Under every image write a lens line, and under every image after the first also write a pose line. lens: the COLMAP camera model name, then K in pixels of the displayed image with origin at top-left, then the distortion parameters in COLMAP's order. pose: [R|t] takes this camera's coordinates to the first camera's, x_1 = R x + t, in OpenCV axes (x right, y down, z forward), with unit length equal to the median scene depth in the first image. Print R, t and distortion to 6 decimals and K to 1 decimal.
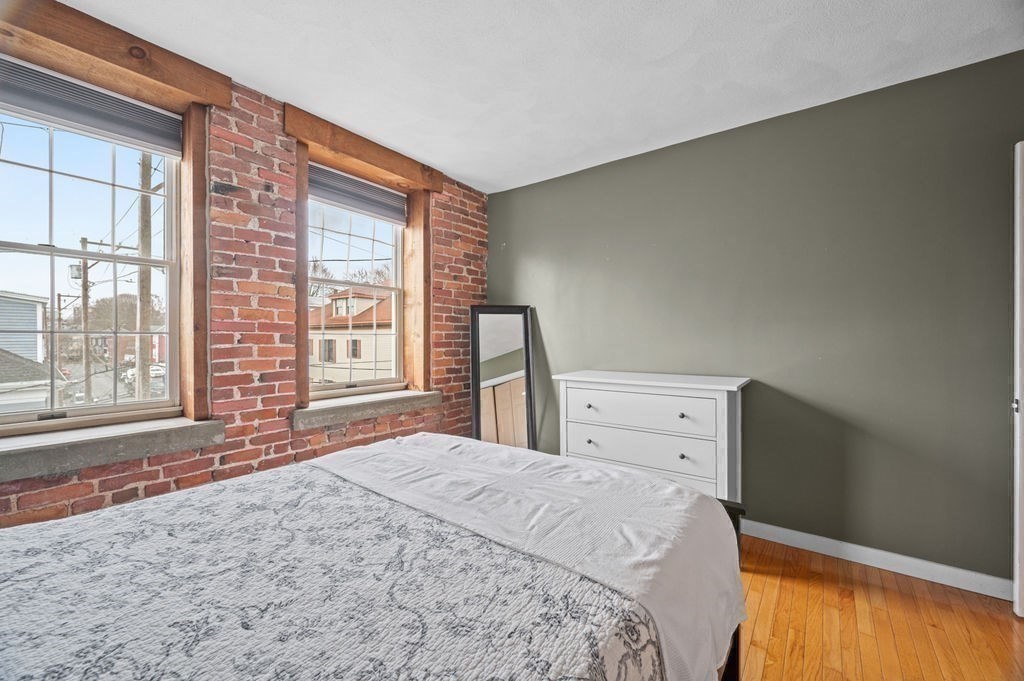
lens RADIAL K [[408.6, 0, 516.1], [0, 408.6, 340.3], [0, 0, 1]] dist [0.001890, 0.000230]
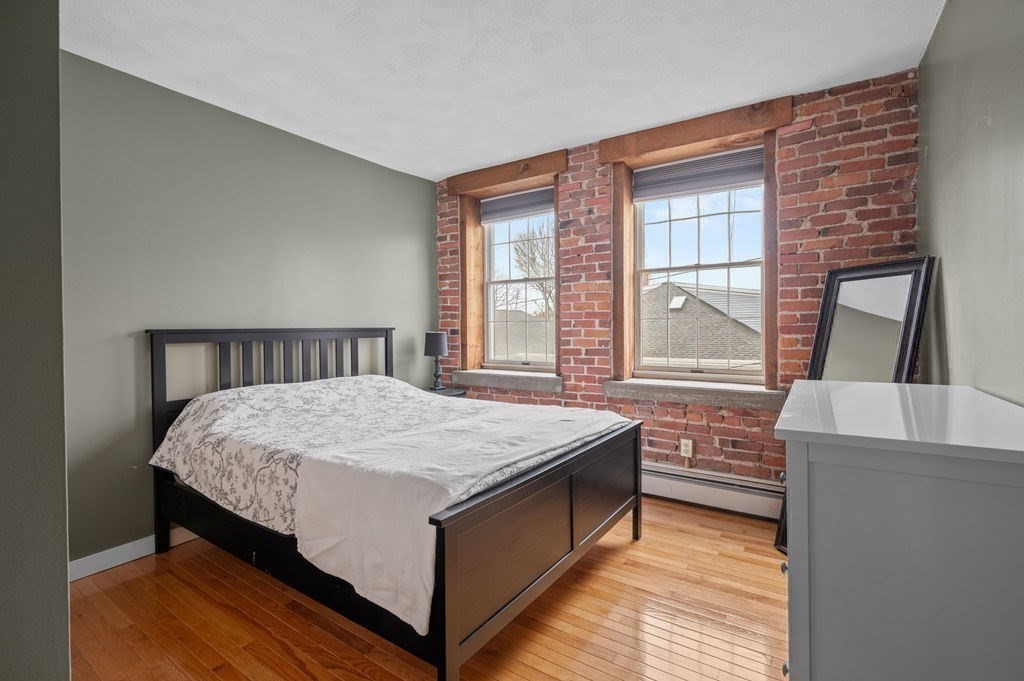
lens RADIAL K [[455.2, 0, 513.5], [0, 455.2, 333.9], [0, 0, 1]] dist [-0.001797, -0.000207]
pose [[0.064397, 0.008565, -0.997888, 0.859508], [-0.000243, 0.999963, 0.008567, 0.016733], [0.997924, -0.000309, 0.064397, 0.637062]]
